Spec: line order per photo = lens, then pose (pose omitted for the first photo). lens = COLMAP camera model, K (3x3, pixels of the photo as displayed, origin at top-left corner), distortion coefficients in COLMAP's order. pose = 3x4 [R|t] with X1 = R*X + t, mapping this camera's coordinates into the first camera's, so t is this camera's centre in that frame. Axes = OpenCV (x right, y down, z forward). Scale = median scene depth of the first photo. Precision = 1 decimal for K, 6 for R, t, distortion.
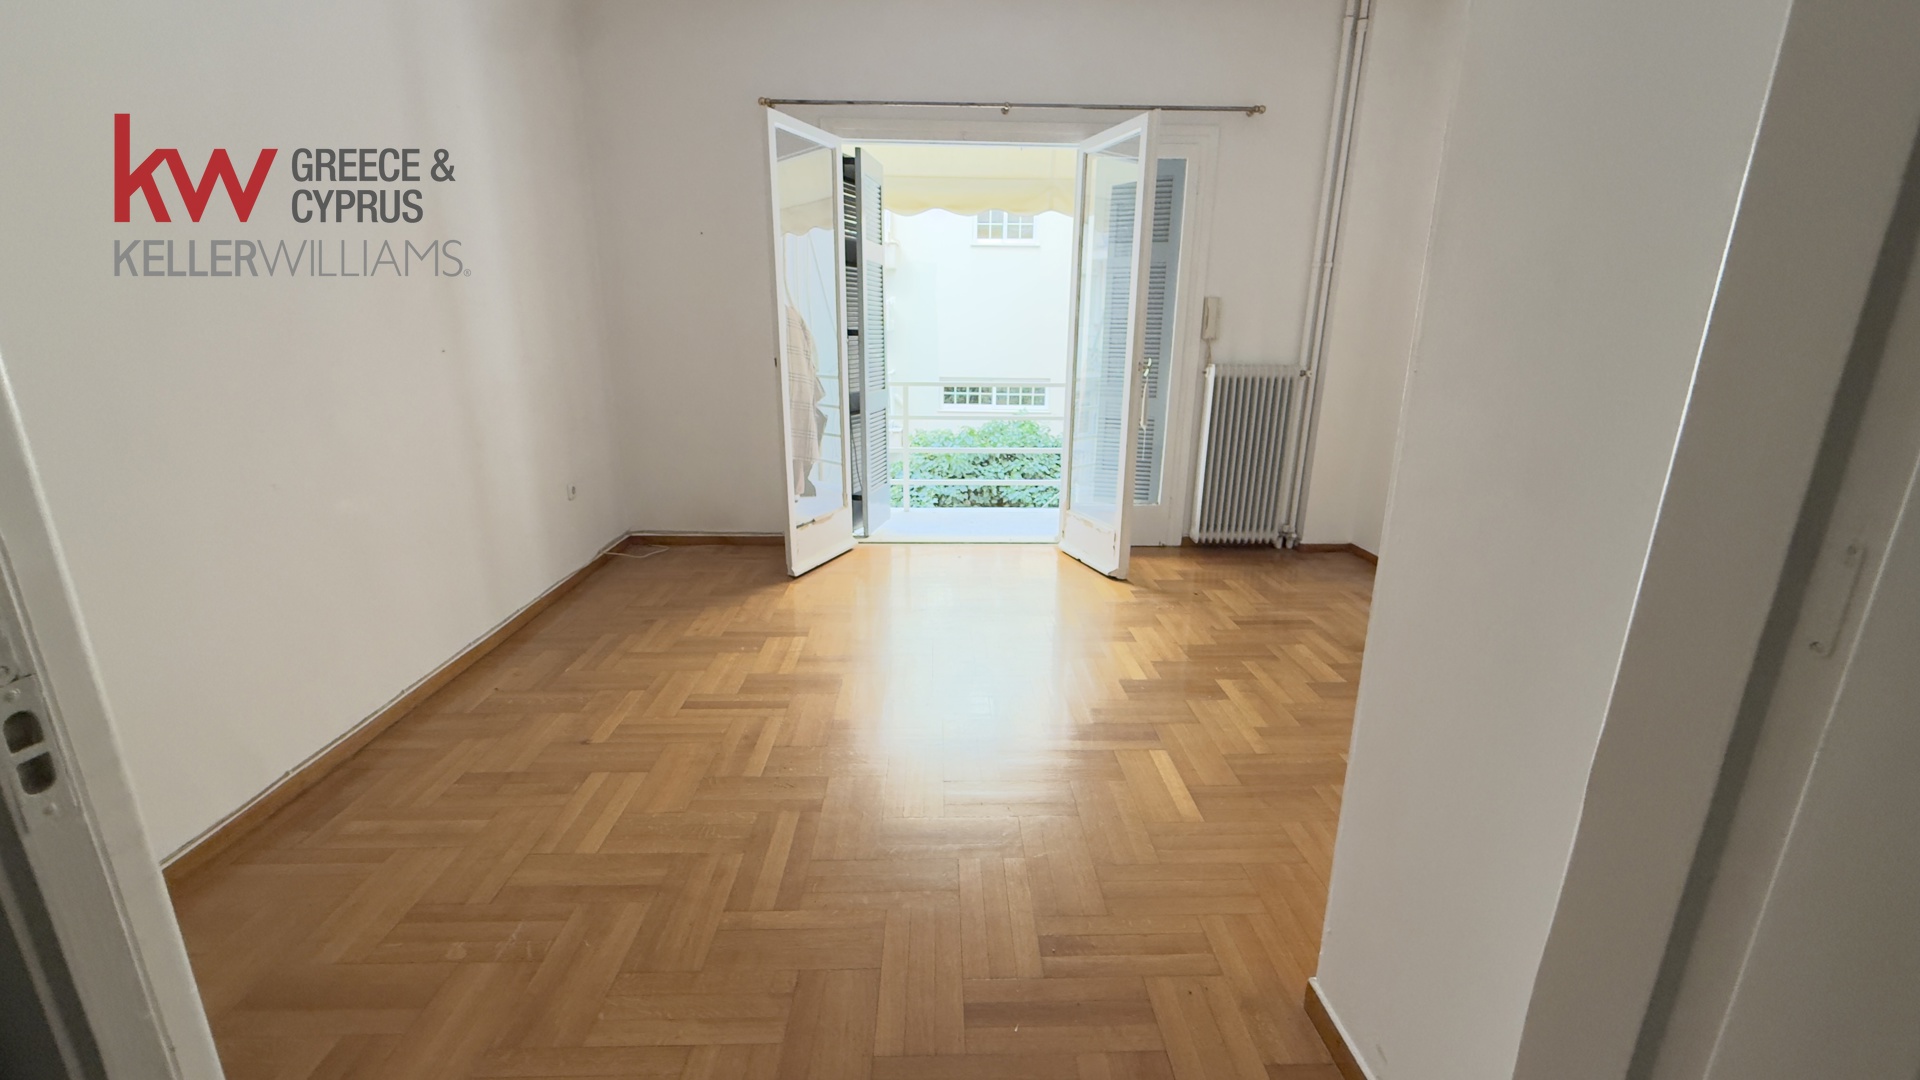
lens RADIAL K [[765.2, 0, 957.8], [0, 765.2, 538.2], [0, 0, 1]] dist [0.002470, -0.000704]
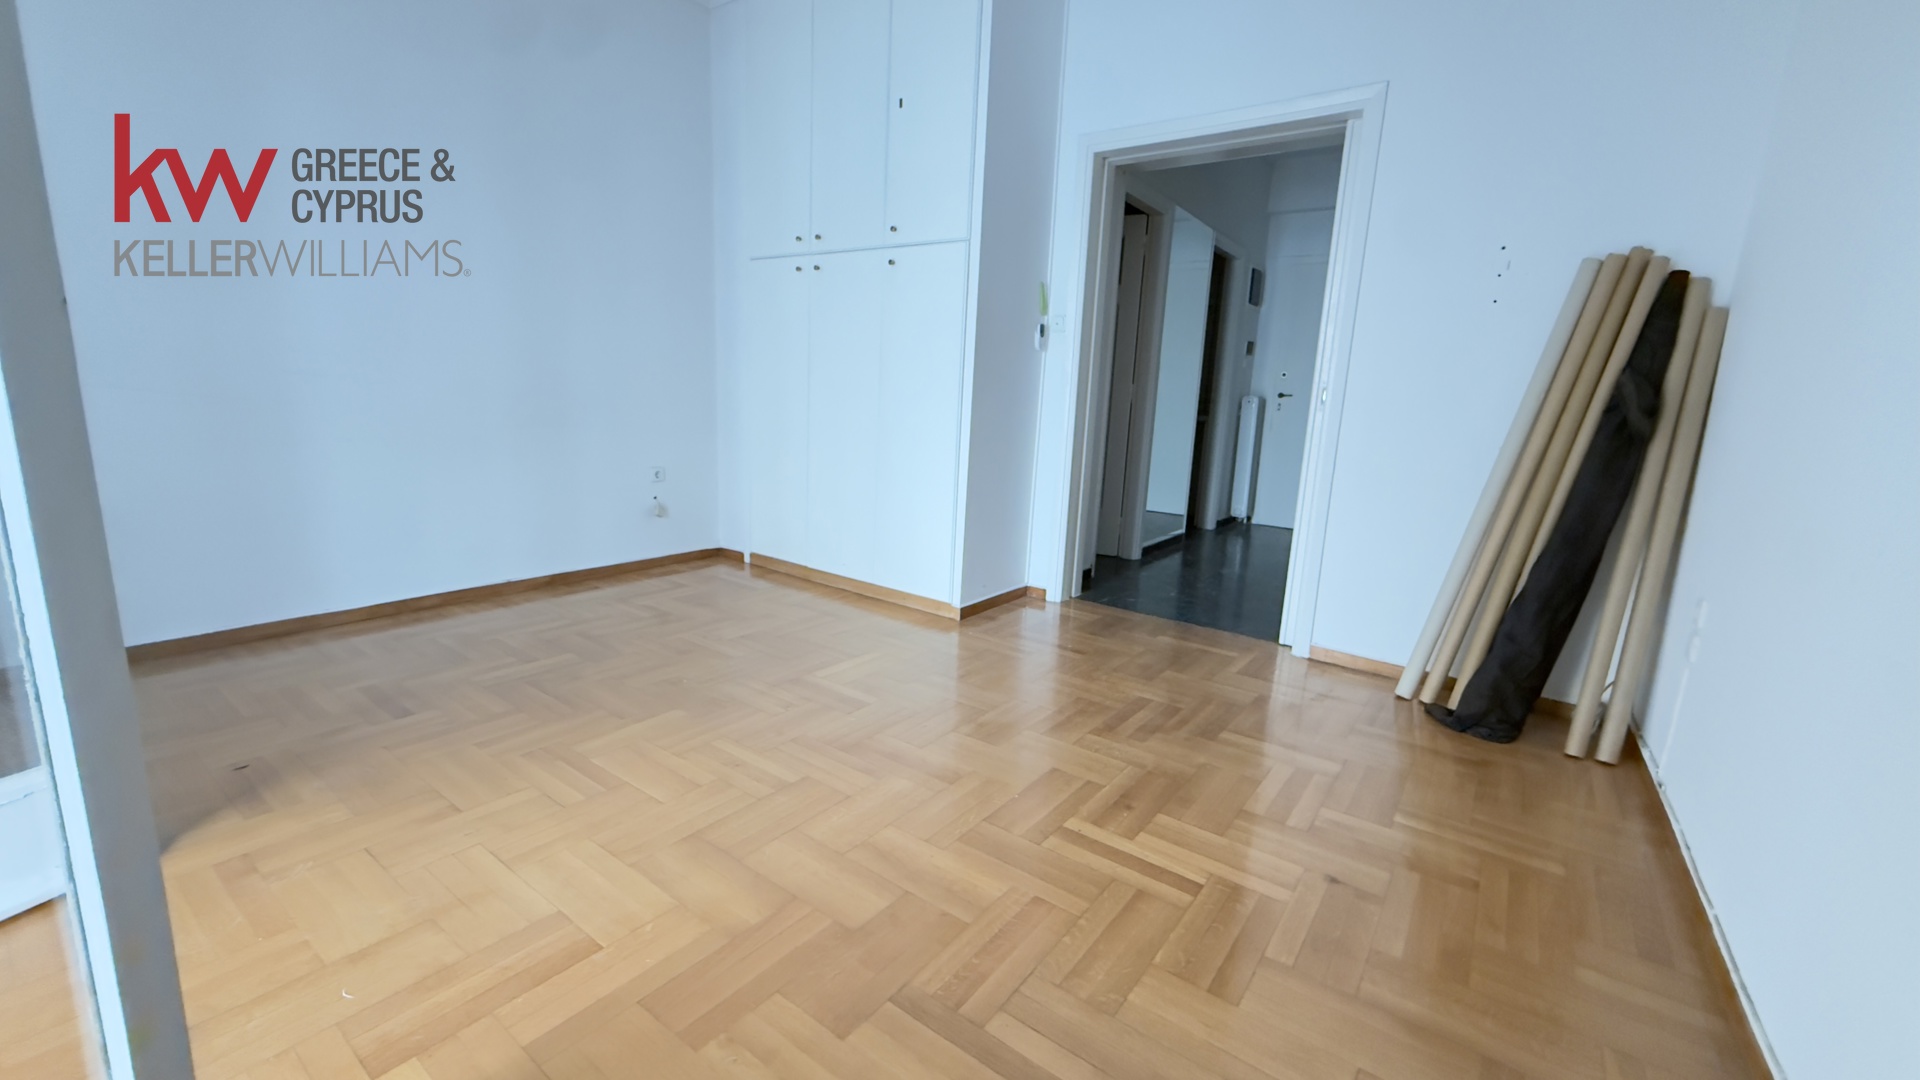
lens RADIAL K [[765.2, 0, 959.2], [0, 765.2, 542.9], [0, 0, 1]] dist [0.002470, -0.000704]
pose [[-0.785562, -0.164891, 0.596408, -0.361509], [0.109662, 0.911486, 0.396444, -0.219143], [-0.608988, 0.376834, -0.697947, 0.985932]]
